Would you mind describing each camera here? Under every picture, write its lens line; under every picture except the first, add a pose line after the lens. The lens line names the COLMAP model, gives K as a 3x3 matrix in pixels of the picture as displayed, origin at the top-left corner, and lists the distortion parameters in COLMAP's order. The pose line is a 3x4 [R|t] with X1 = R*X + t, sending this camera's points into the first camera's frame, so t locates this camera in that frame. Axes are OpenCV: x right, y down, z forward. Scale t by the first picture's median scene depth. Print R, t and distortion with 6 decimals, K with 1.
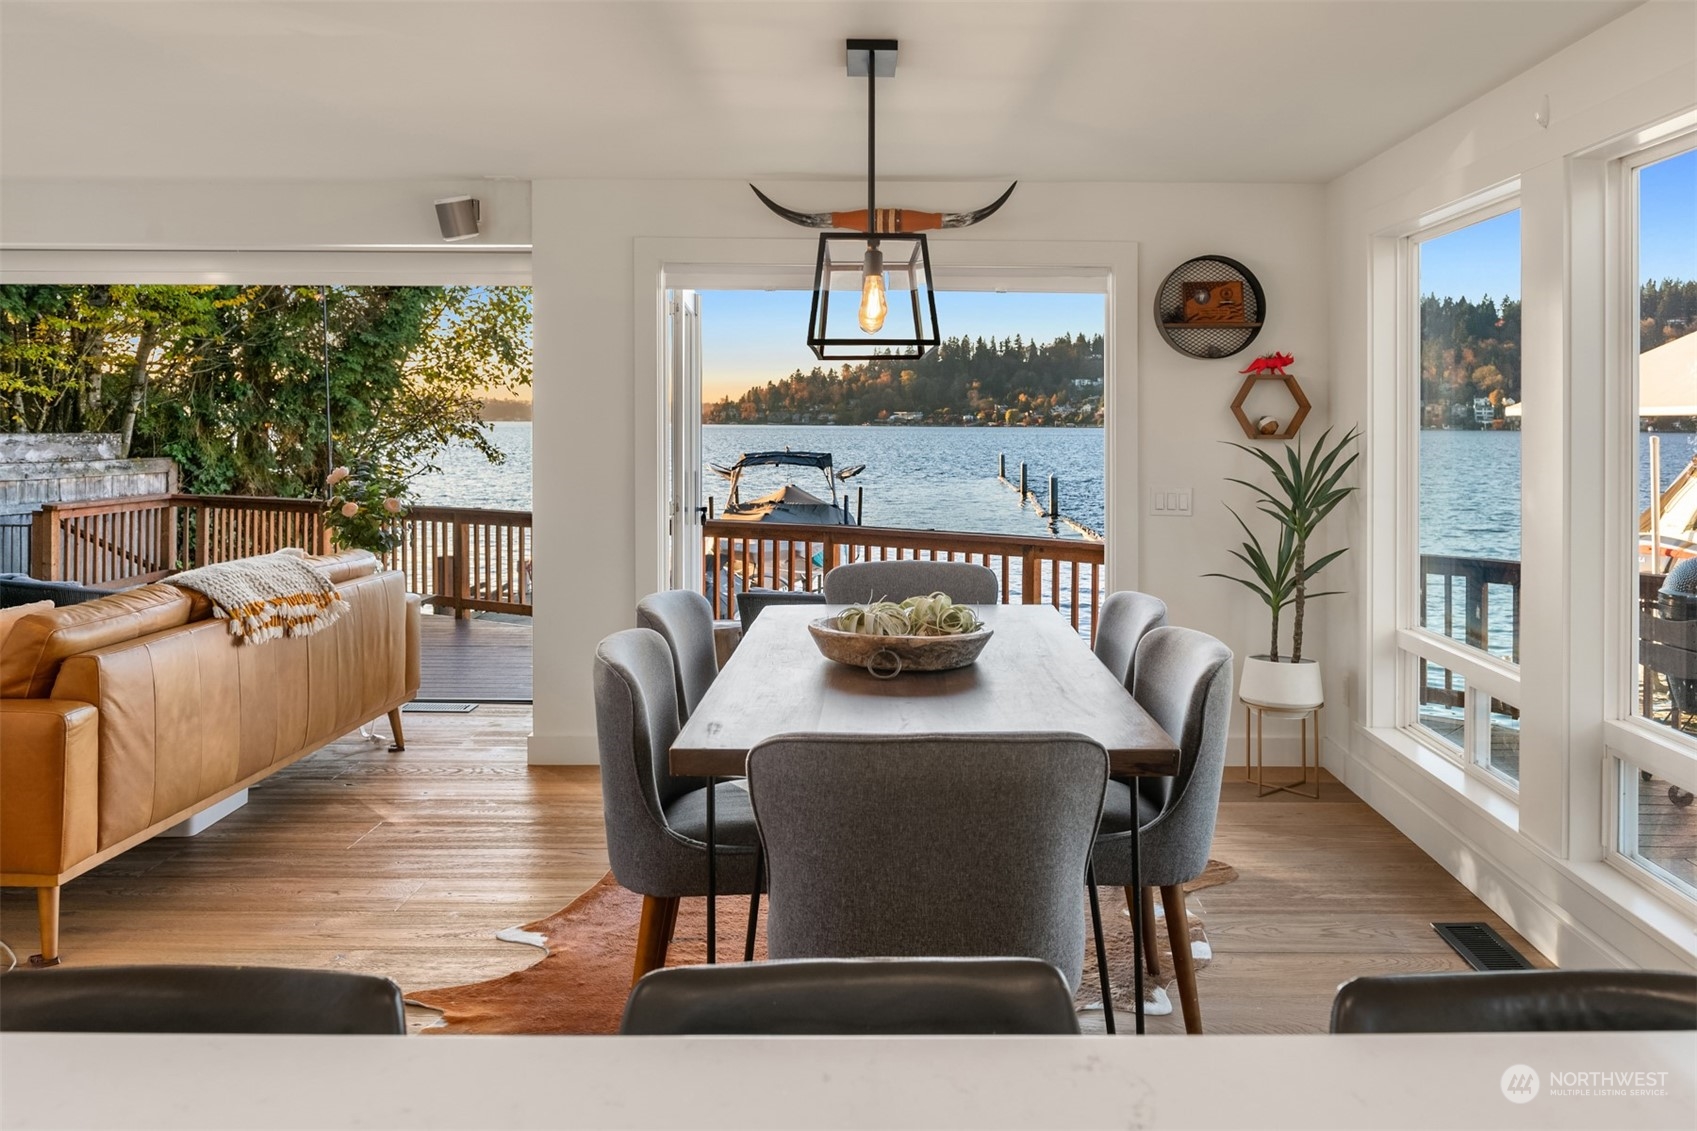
lens RADIAL K [[1452.6, 0, 853.3], [0, 1452.6, 503.1], [0, 0, 1]] dist [-0.004551, -0.005456]
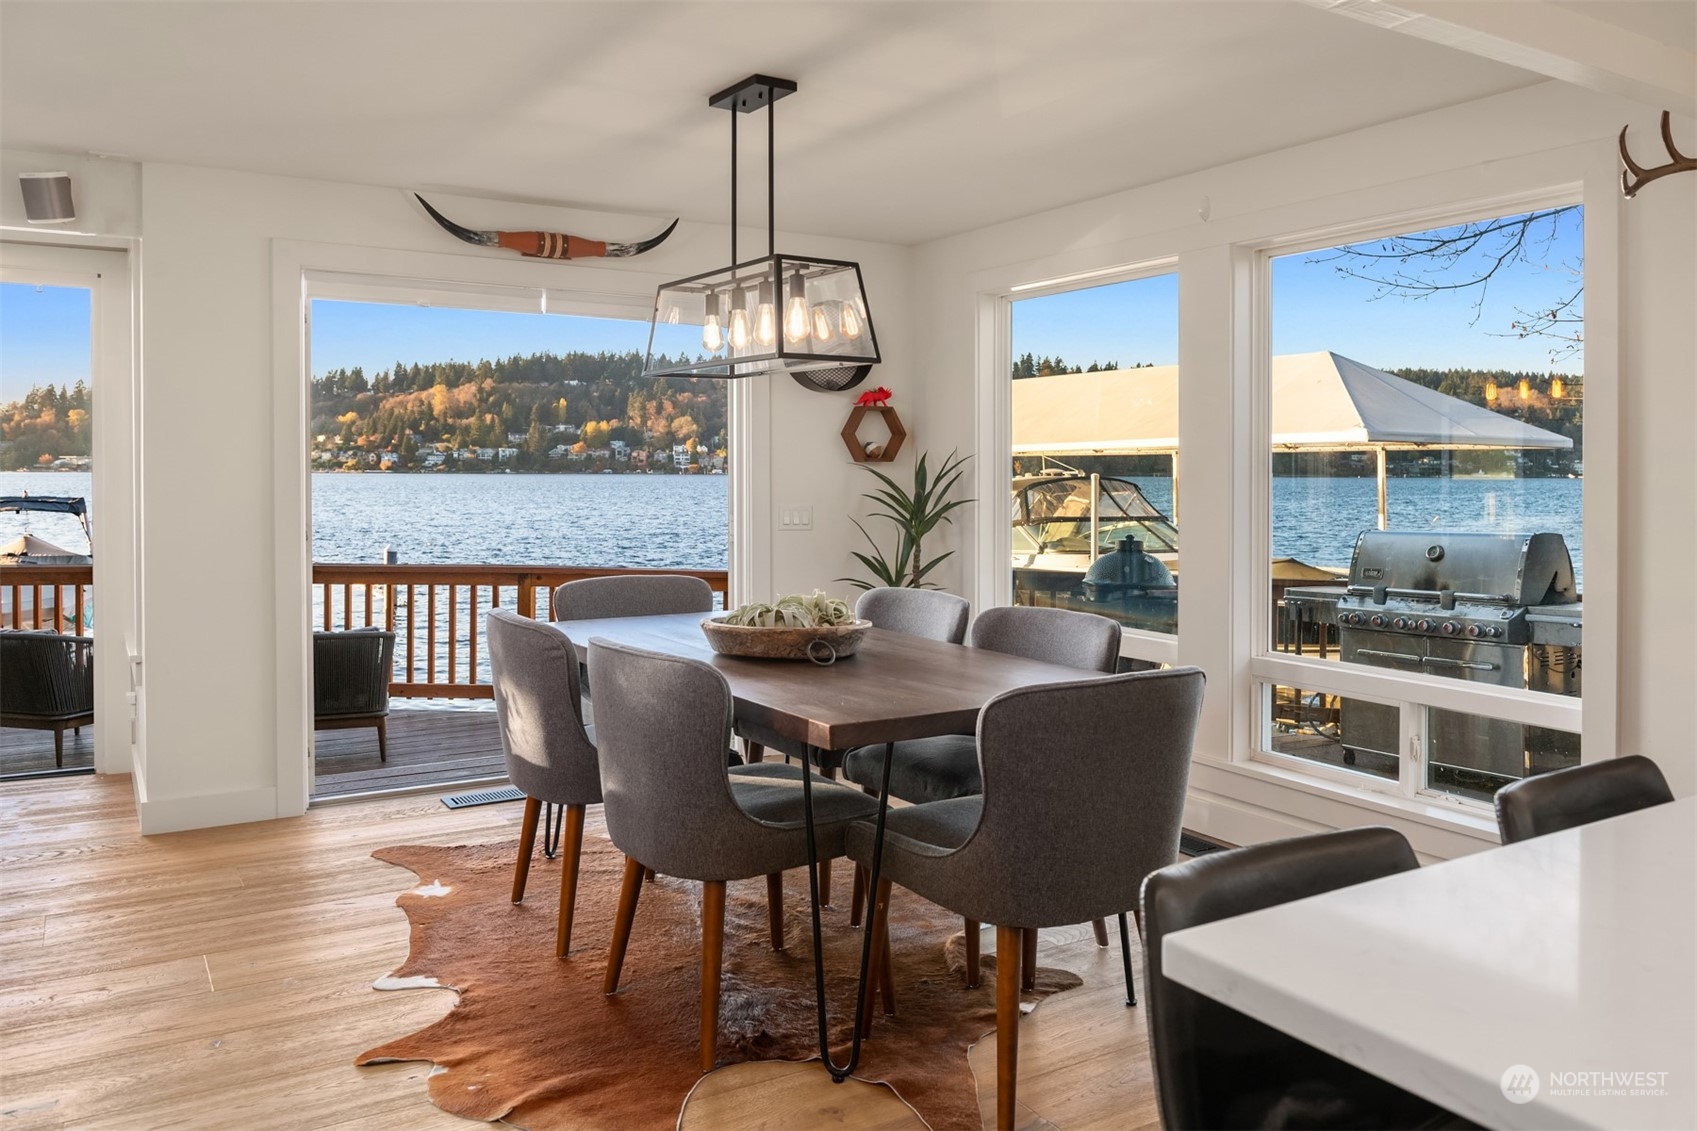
lens RADIAL K [[1425.2, 0, 848.5], [0, 1425.2, 565.5], [0, 0, 1]] dist [-0.010422, -0.008246]
pose [[0.829857, -0.036708, 0.556768, -0.372431], [0.031290, 0.999325, 0.019248, 0.016701], [-0.557099, 0.001448, 0.830445, 0.062192]]
